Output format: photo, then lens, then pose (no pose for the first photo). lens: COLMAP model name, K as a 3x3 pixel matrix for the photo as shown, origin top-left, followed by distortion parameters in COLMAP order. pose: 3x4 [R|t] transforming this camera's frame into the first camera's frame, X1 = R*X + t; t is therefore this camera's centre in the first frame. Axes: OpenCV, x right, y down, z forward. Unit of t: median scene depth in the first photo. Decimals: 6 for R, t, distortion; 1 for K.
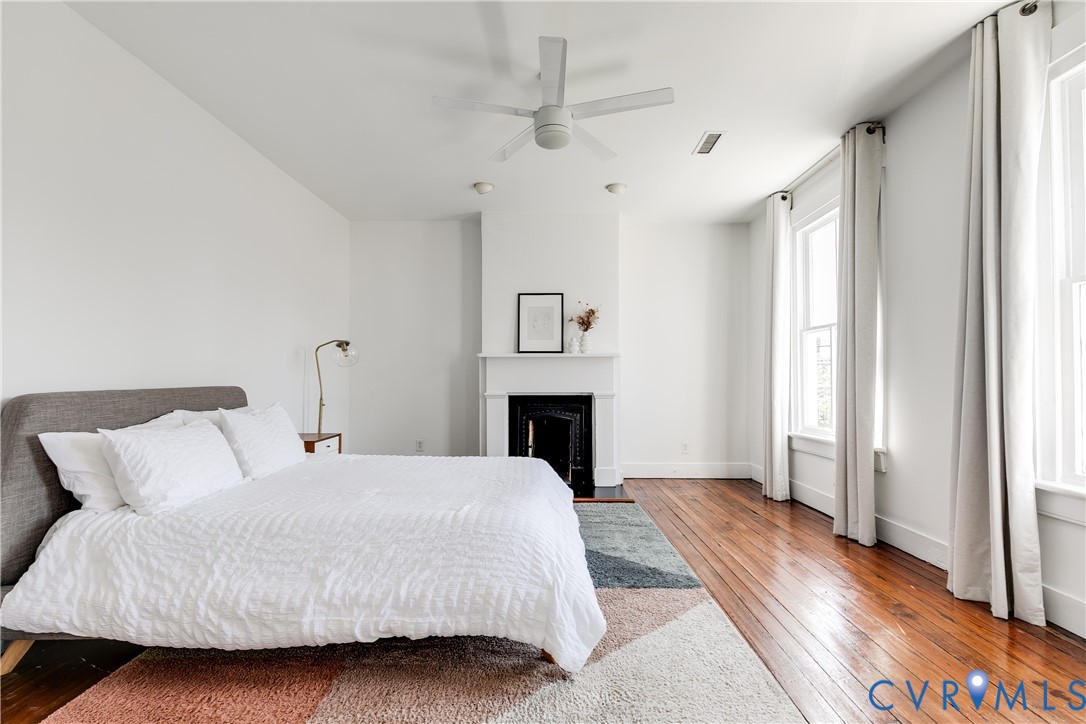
lens RADIAL K [[494.9, 0, 537.4], [0, 494.9, 363.0], [0, 0, 1]] dist [0.004494, -0.000401]
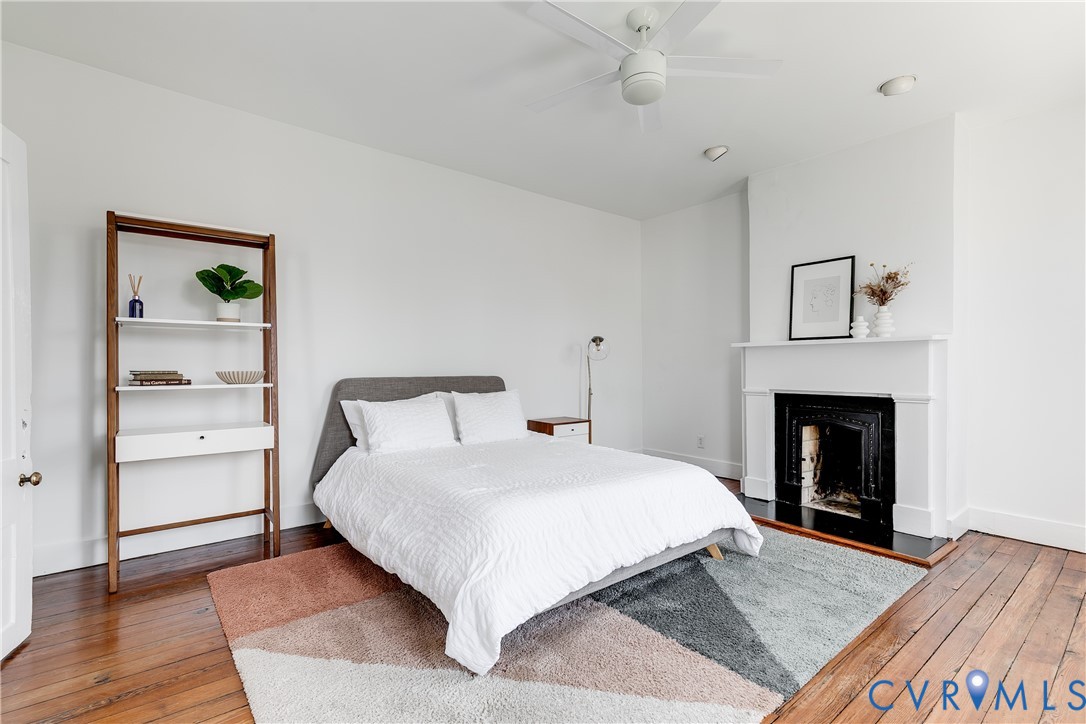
lens RADIAL K [[494.9, 0, 536.6], [0, 494.9, 363.7], [0, 0, 1]] dist [0.004494, -0.000401]
pose [[0.623950, -0.004075, -0.781454, 0.342840], [0.017878, 0.999799, 0.009061, 0.002944], [0.781260, -0.019625, 0.623897, 0.185681]]
